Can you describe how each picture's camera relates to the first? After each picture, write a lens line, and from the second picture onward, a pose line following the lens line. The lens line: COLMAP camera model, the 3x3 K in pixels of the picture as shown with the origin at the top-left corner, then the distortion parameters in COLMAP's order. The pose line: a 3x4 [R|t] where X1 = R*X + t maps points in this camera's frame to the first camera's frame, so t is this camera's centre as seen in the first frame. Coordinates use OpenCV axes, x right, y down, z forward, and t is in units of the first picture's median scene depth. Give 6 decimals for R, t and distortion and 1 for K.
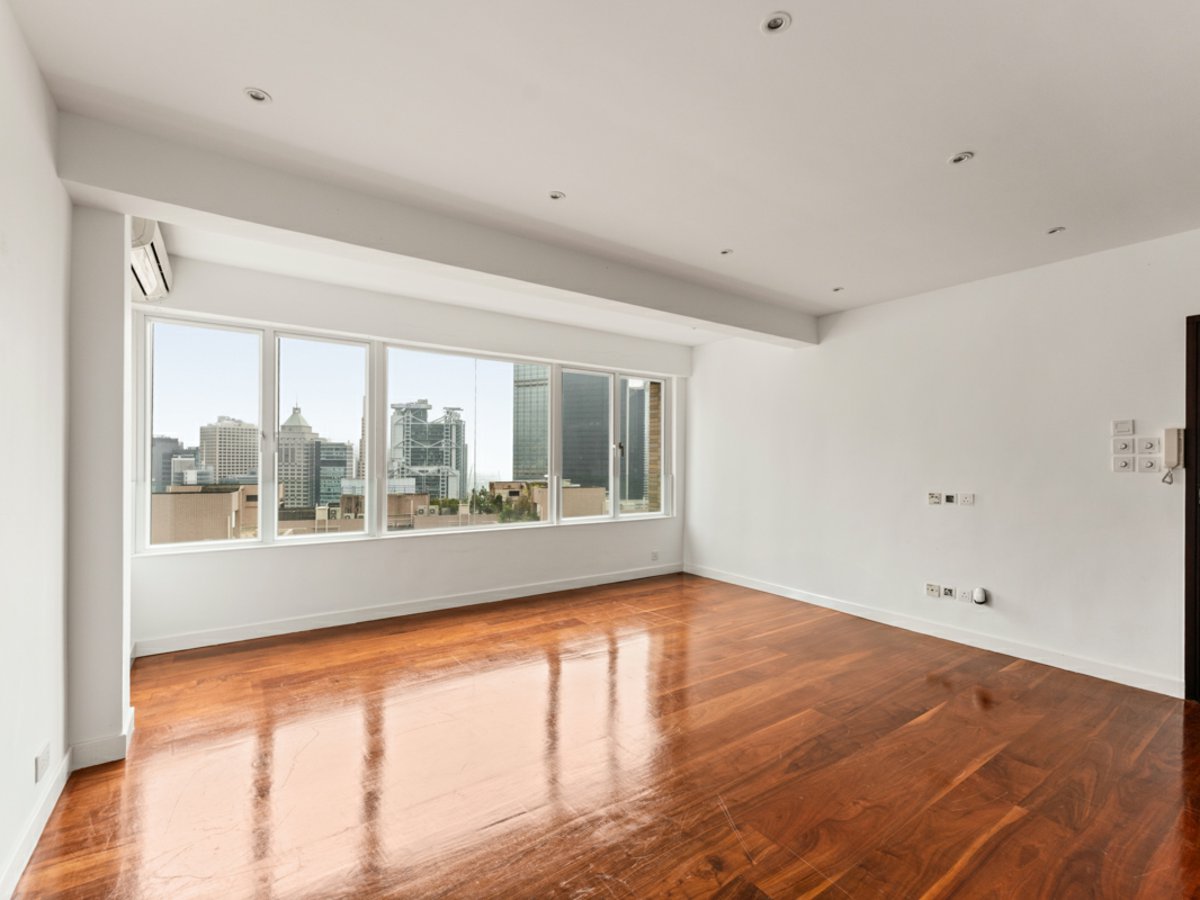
lens RADIAL K [[543.6, 0, 601.4], [0, 543.6, 453.3], [0, 0, 1]] dist [0.000189, 0.000216]
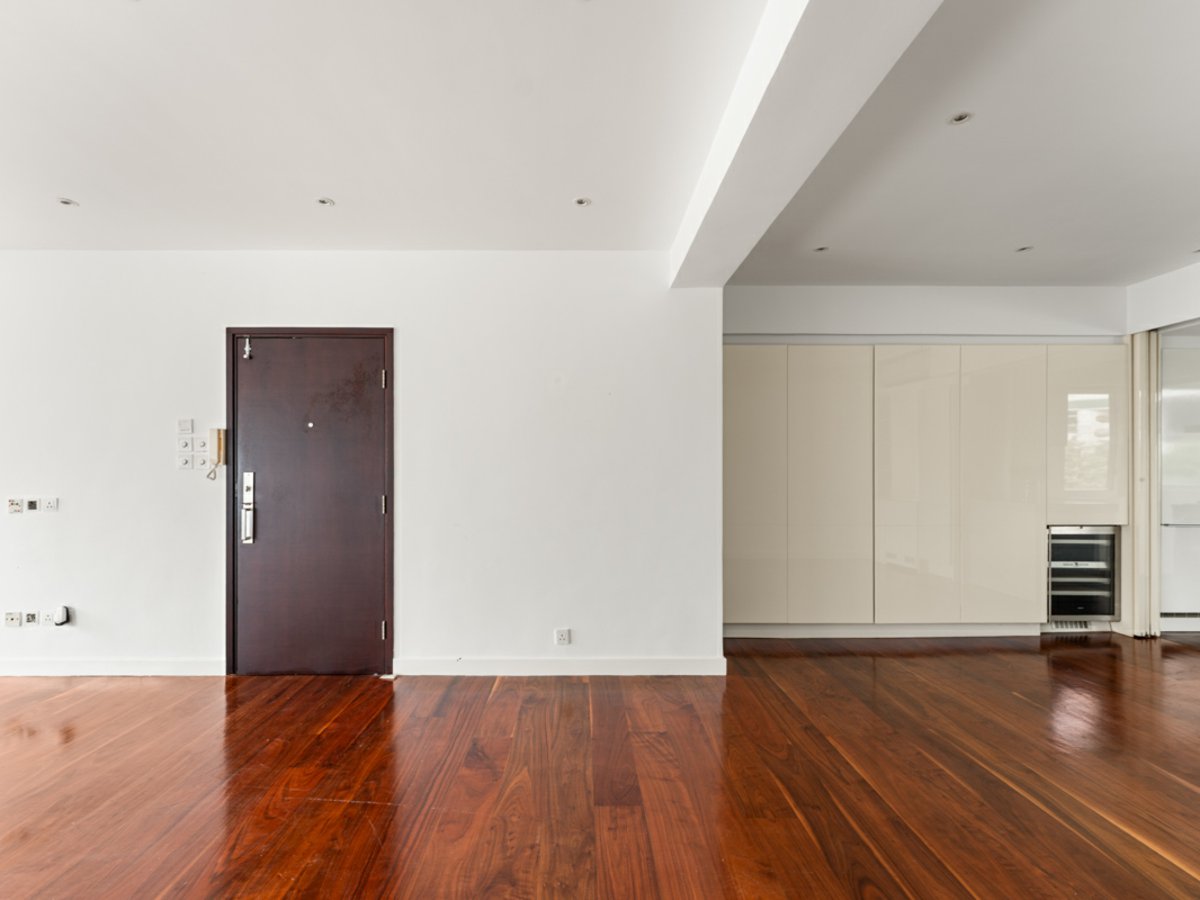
lens RADIAL K [[543.6, 0, 601.4], [0, 543.6, 453.3], [0, 0, 1]] dist [0.000189, 0.000216]
pose [[0.574518, -0.004392, 0.818480, 0.581428], [-0.006279, 0.999933, 0.009772, -0.011311], [-0.818468, -0.010753, 0.574452, -0.234162]]
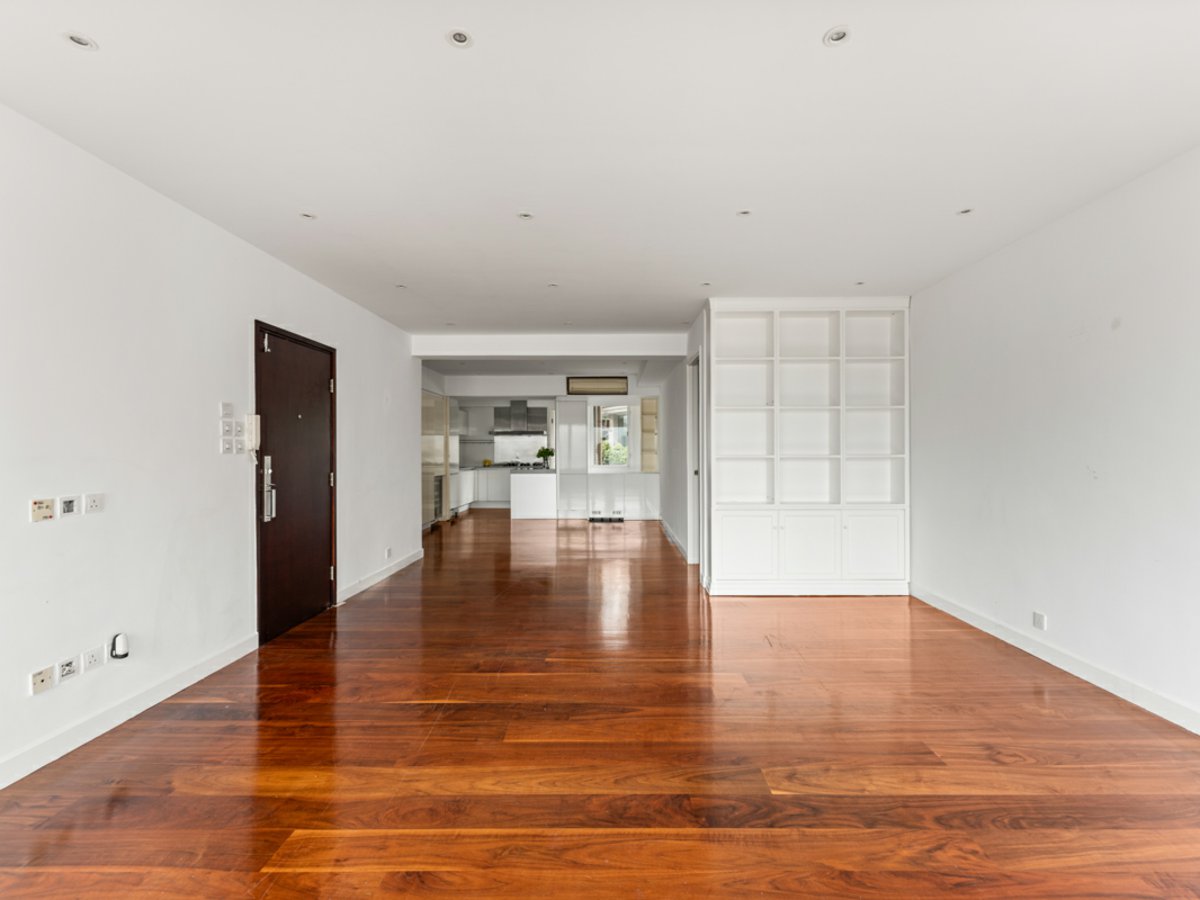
lens RADIAL K [[580.8, 0, 600.0], [0, 580.8, 450.0], [0, 0, 1]] dist [-0.000591, -0.000111]
pose [[-0.810904, -0.001907, 0.585176, -0.225253], [-0.006571, 0.999961, -0.005846, 0.029683], [-0.585142, -0.008585, -0.810885, 1.475964]]
